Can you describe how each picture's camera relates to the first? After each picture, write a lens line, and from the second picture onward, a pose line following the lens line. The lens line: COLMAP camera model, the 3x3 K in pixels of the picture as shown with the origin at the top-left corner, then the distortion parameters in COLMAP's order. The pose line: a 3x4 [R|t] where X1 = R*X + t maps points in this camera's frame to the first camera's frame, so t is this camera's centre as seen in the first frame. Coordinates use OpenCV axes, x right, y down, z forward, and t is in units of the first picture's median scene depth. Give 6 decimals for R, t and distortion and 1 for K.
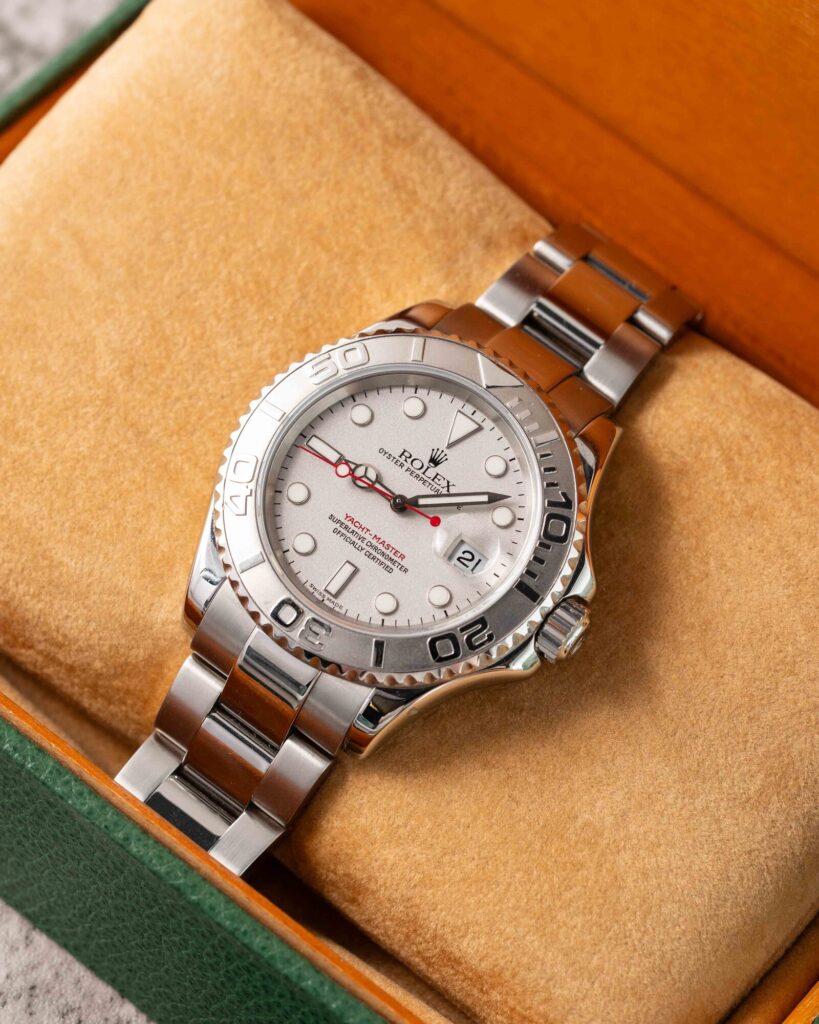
lens RADIAL K [[4204.3, 0, 409.5], [0, 4204.3, 512.0], [0, 0, 1]] dist [-0.113489, 3.666361]
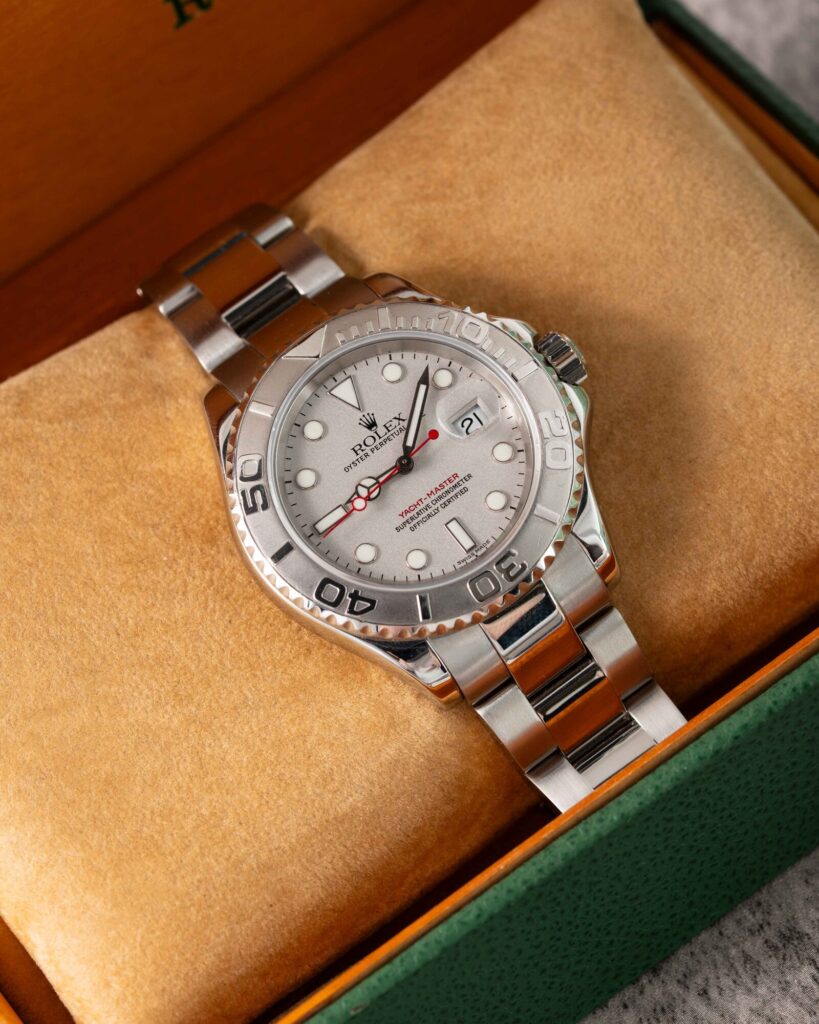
lens RADIAL K [[4204.3, 0, 409.5], [0, 4204.3, 512.0], [0, 0, 1]] dist [-0.113489, 3.666361]
pose [[0.263465, -0.905348, 0.333064, -0.354066], [0.931786, 0.328213, 0.155087, -0.156043], [-0.249723, 0.269484, 0.930063, 0.032880]]
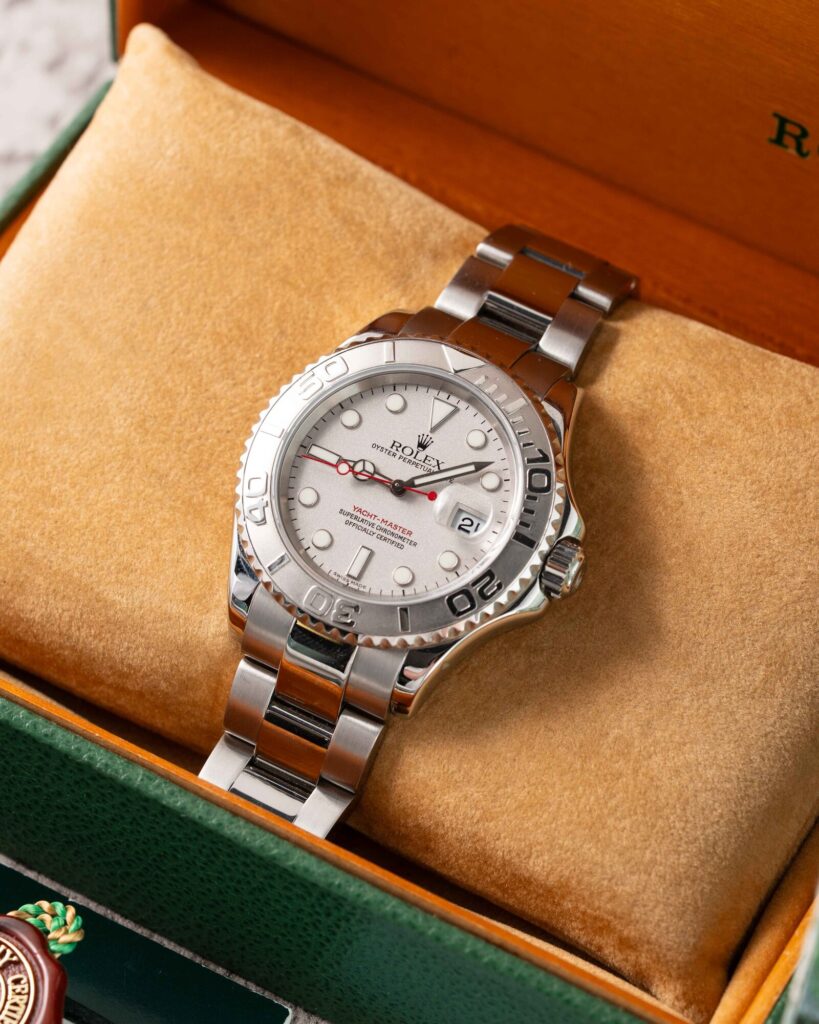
lens RADIAL K [[4204.3, 0, 409.5], [0, 4204.3, 512.0], [0, 0, 1]] dist [-0.113489, 3.666361]
pose [[0.981651, -0.190535, -0.007564, 0.007633], [0.189829, 0.980230, -0.055797, 0.066555], [0.018046, 0.053337, 0.998414, -0.120265]]
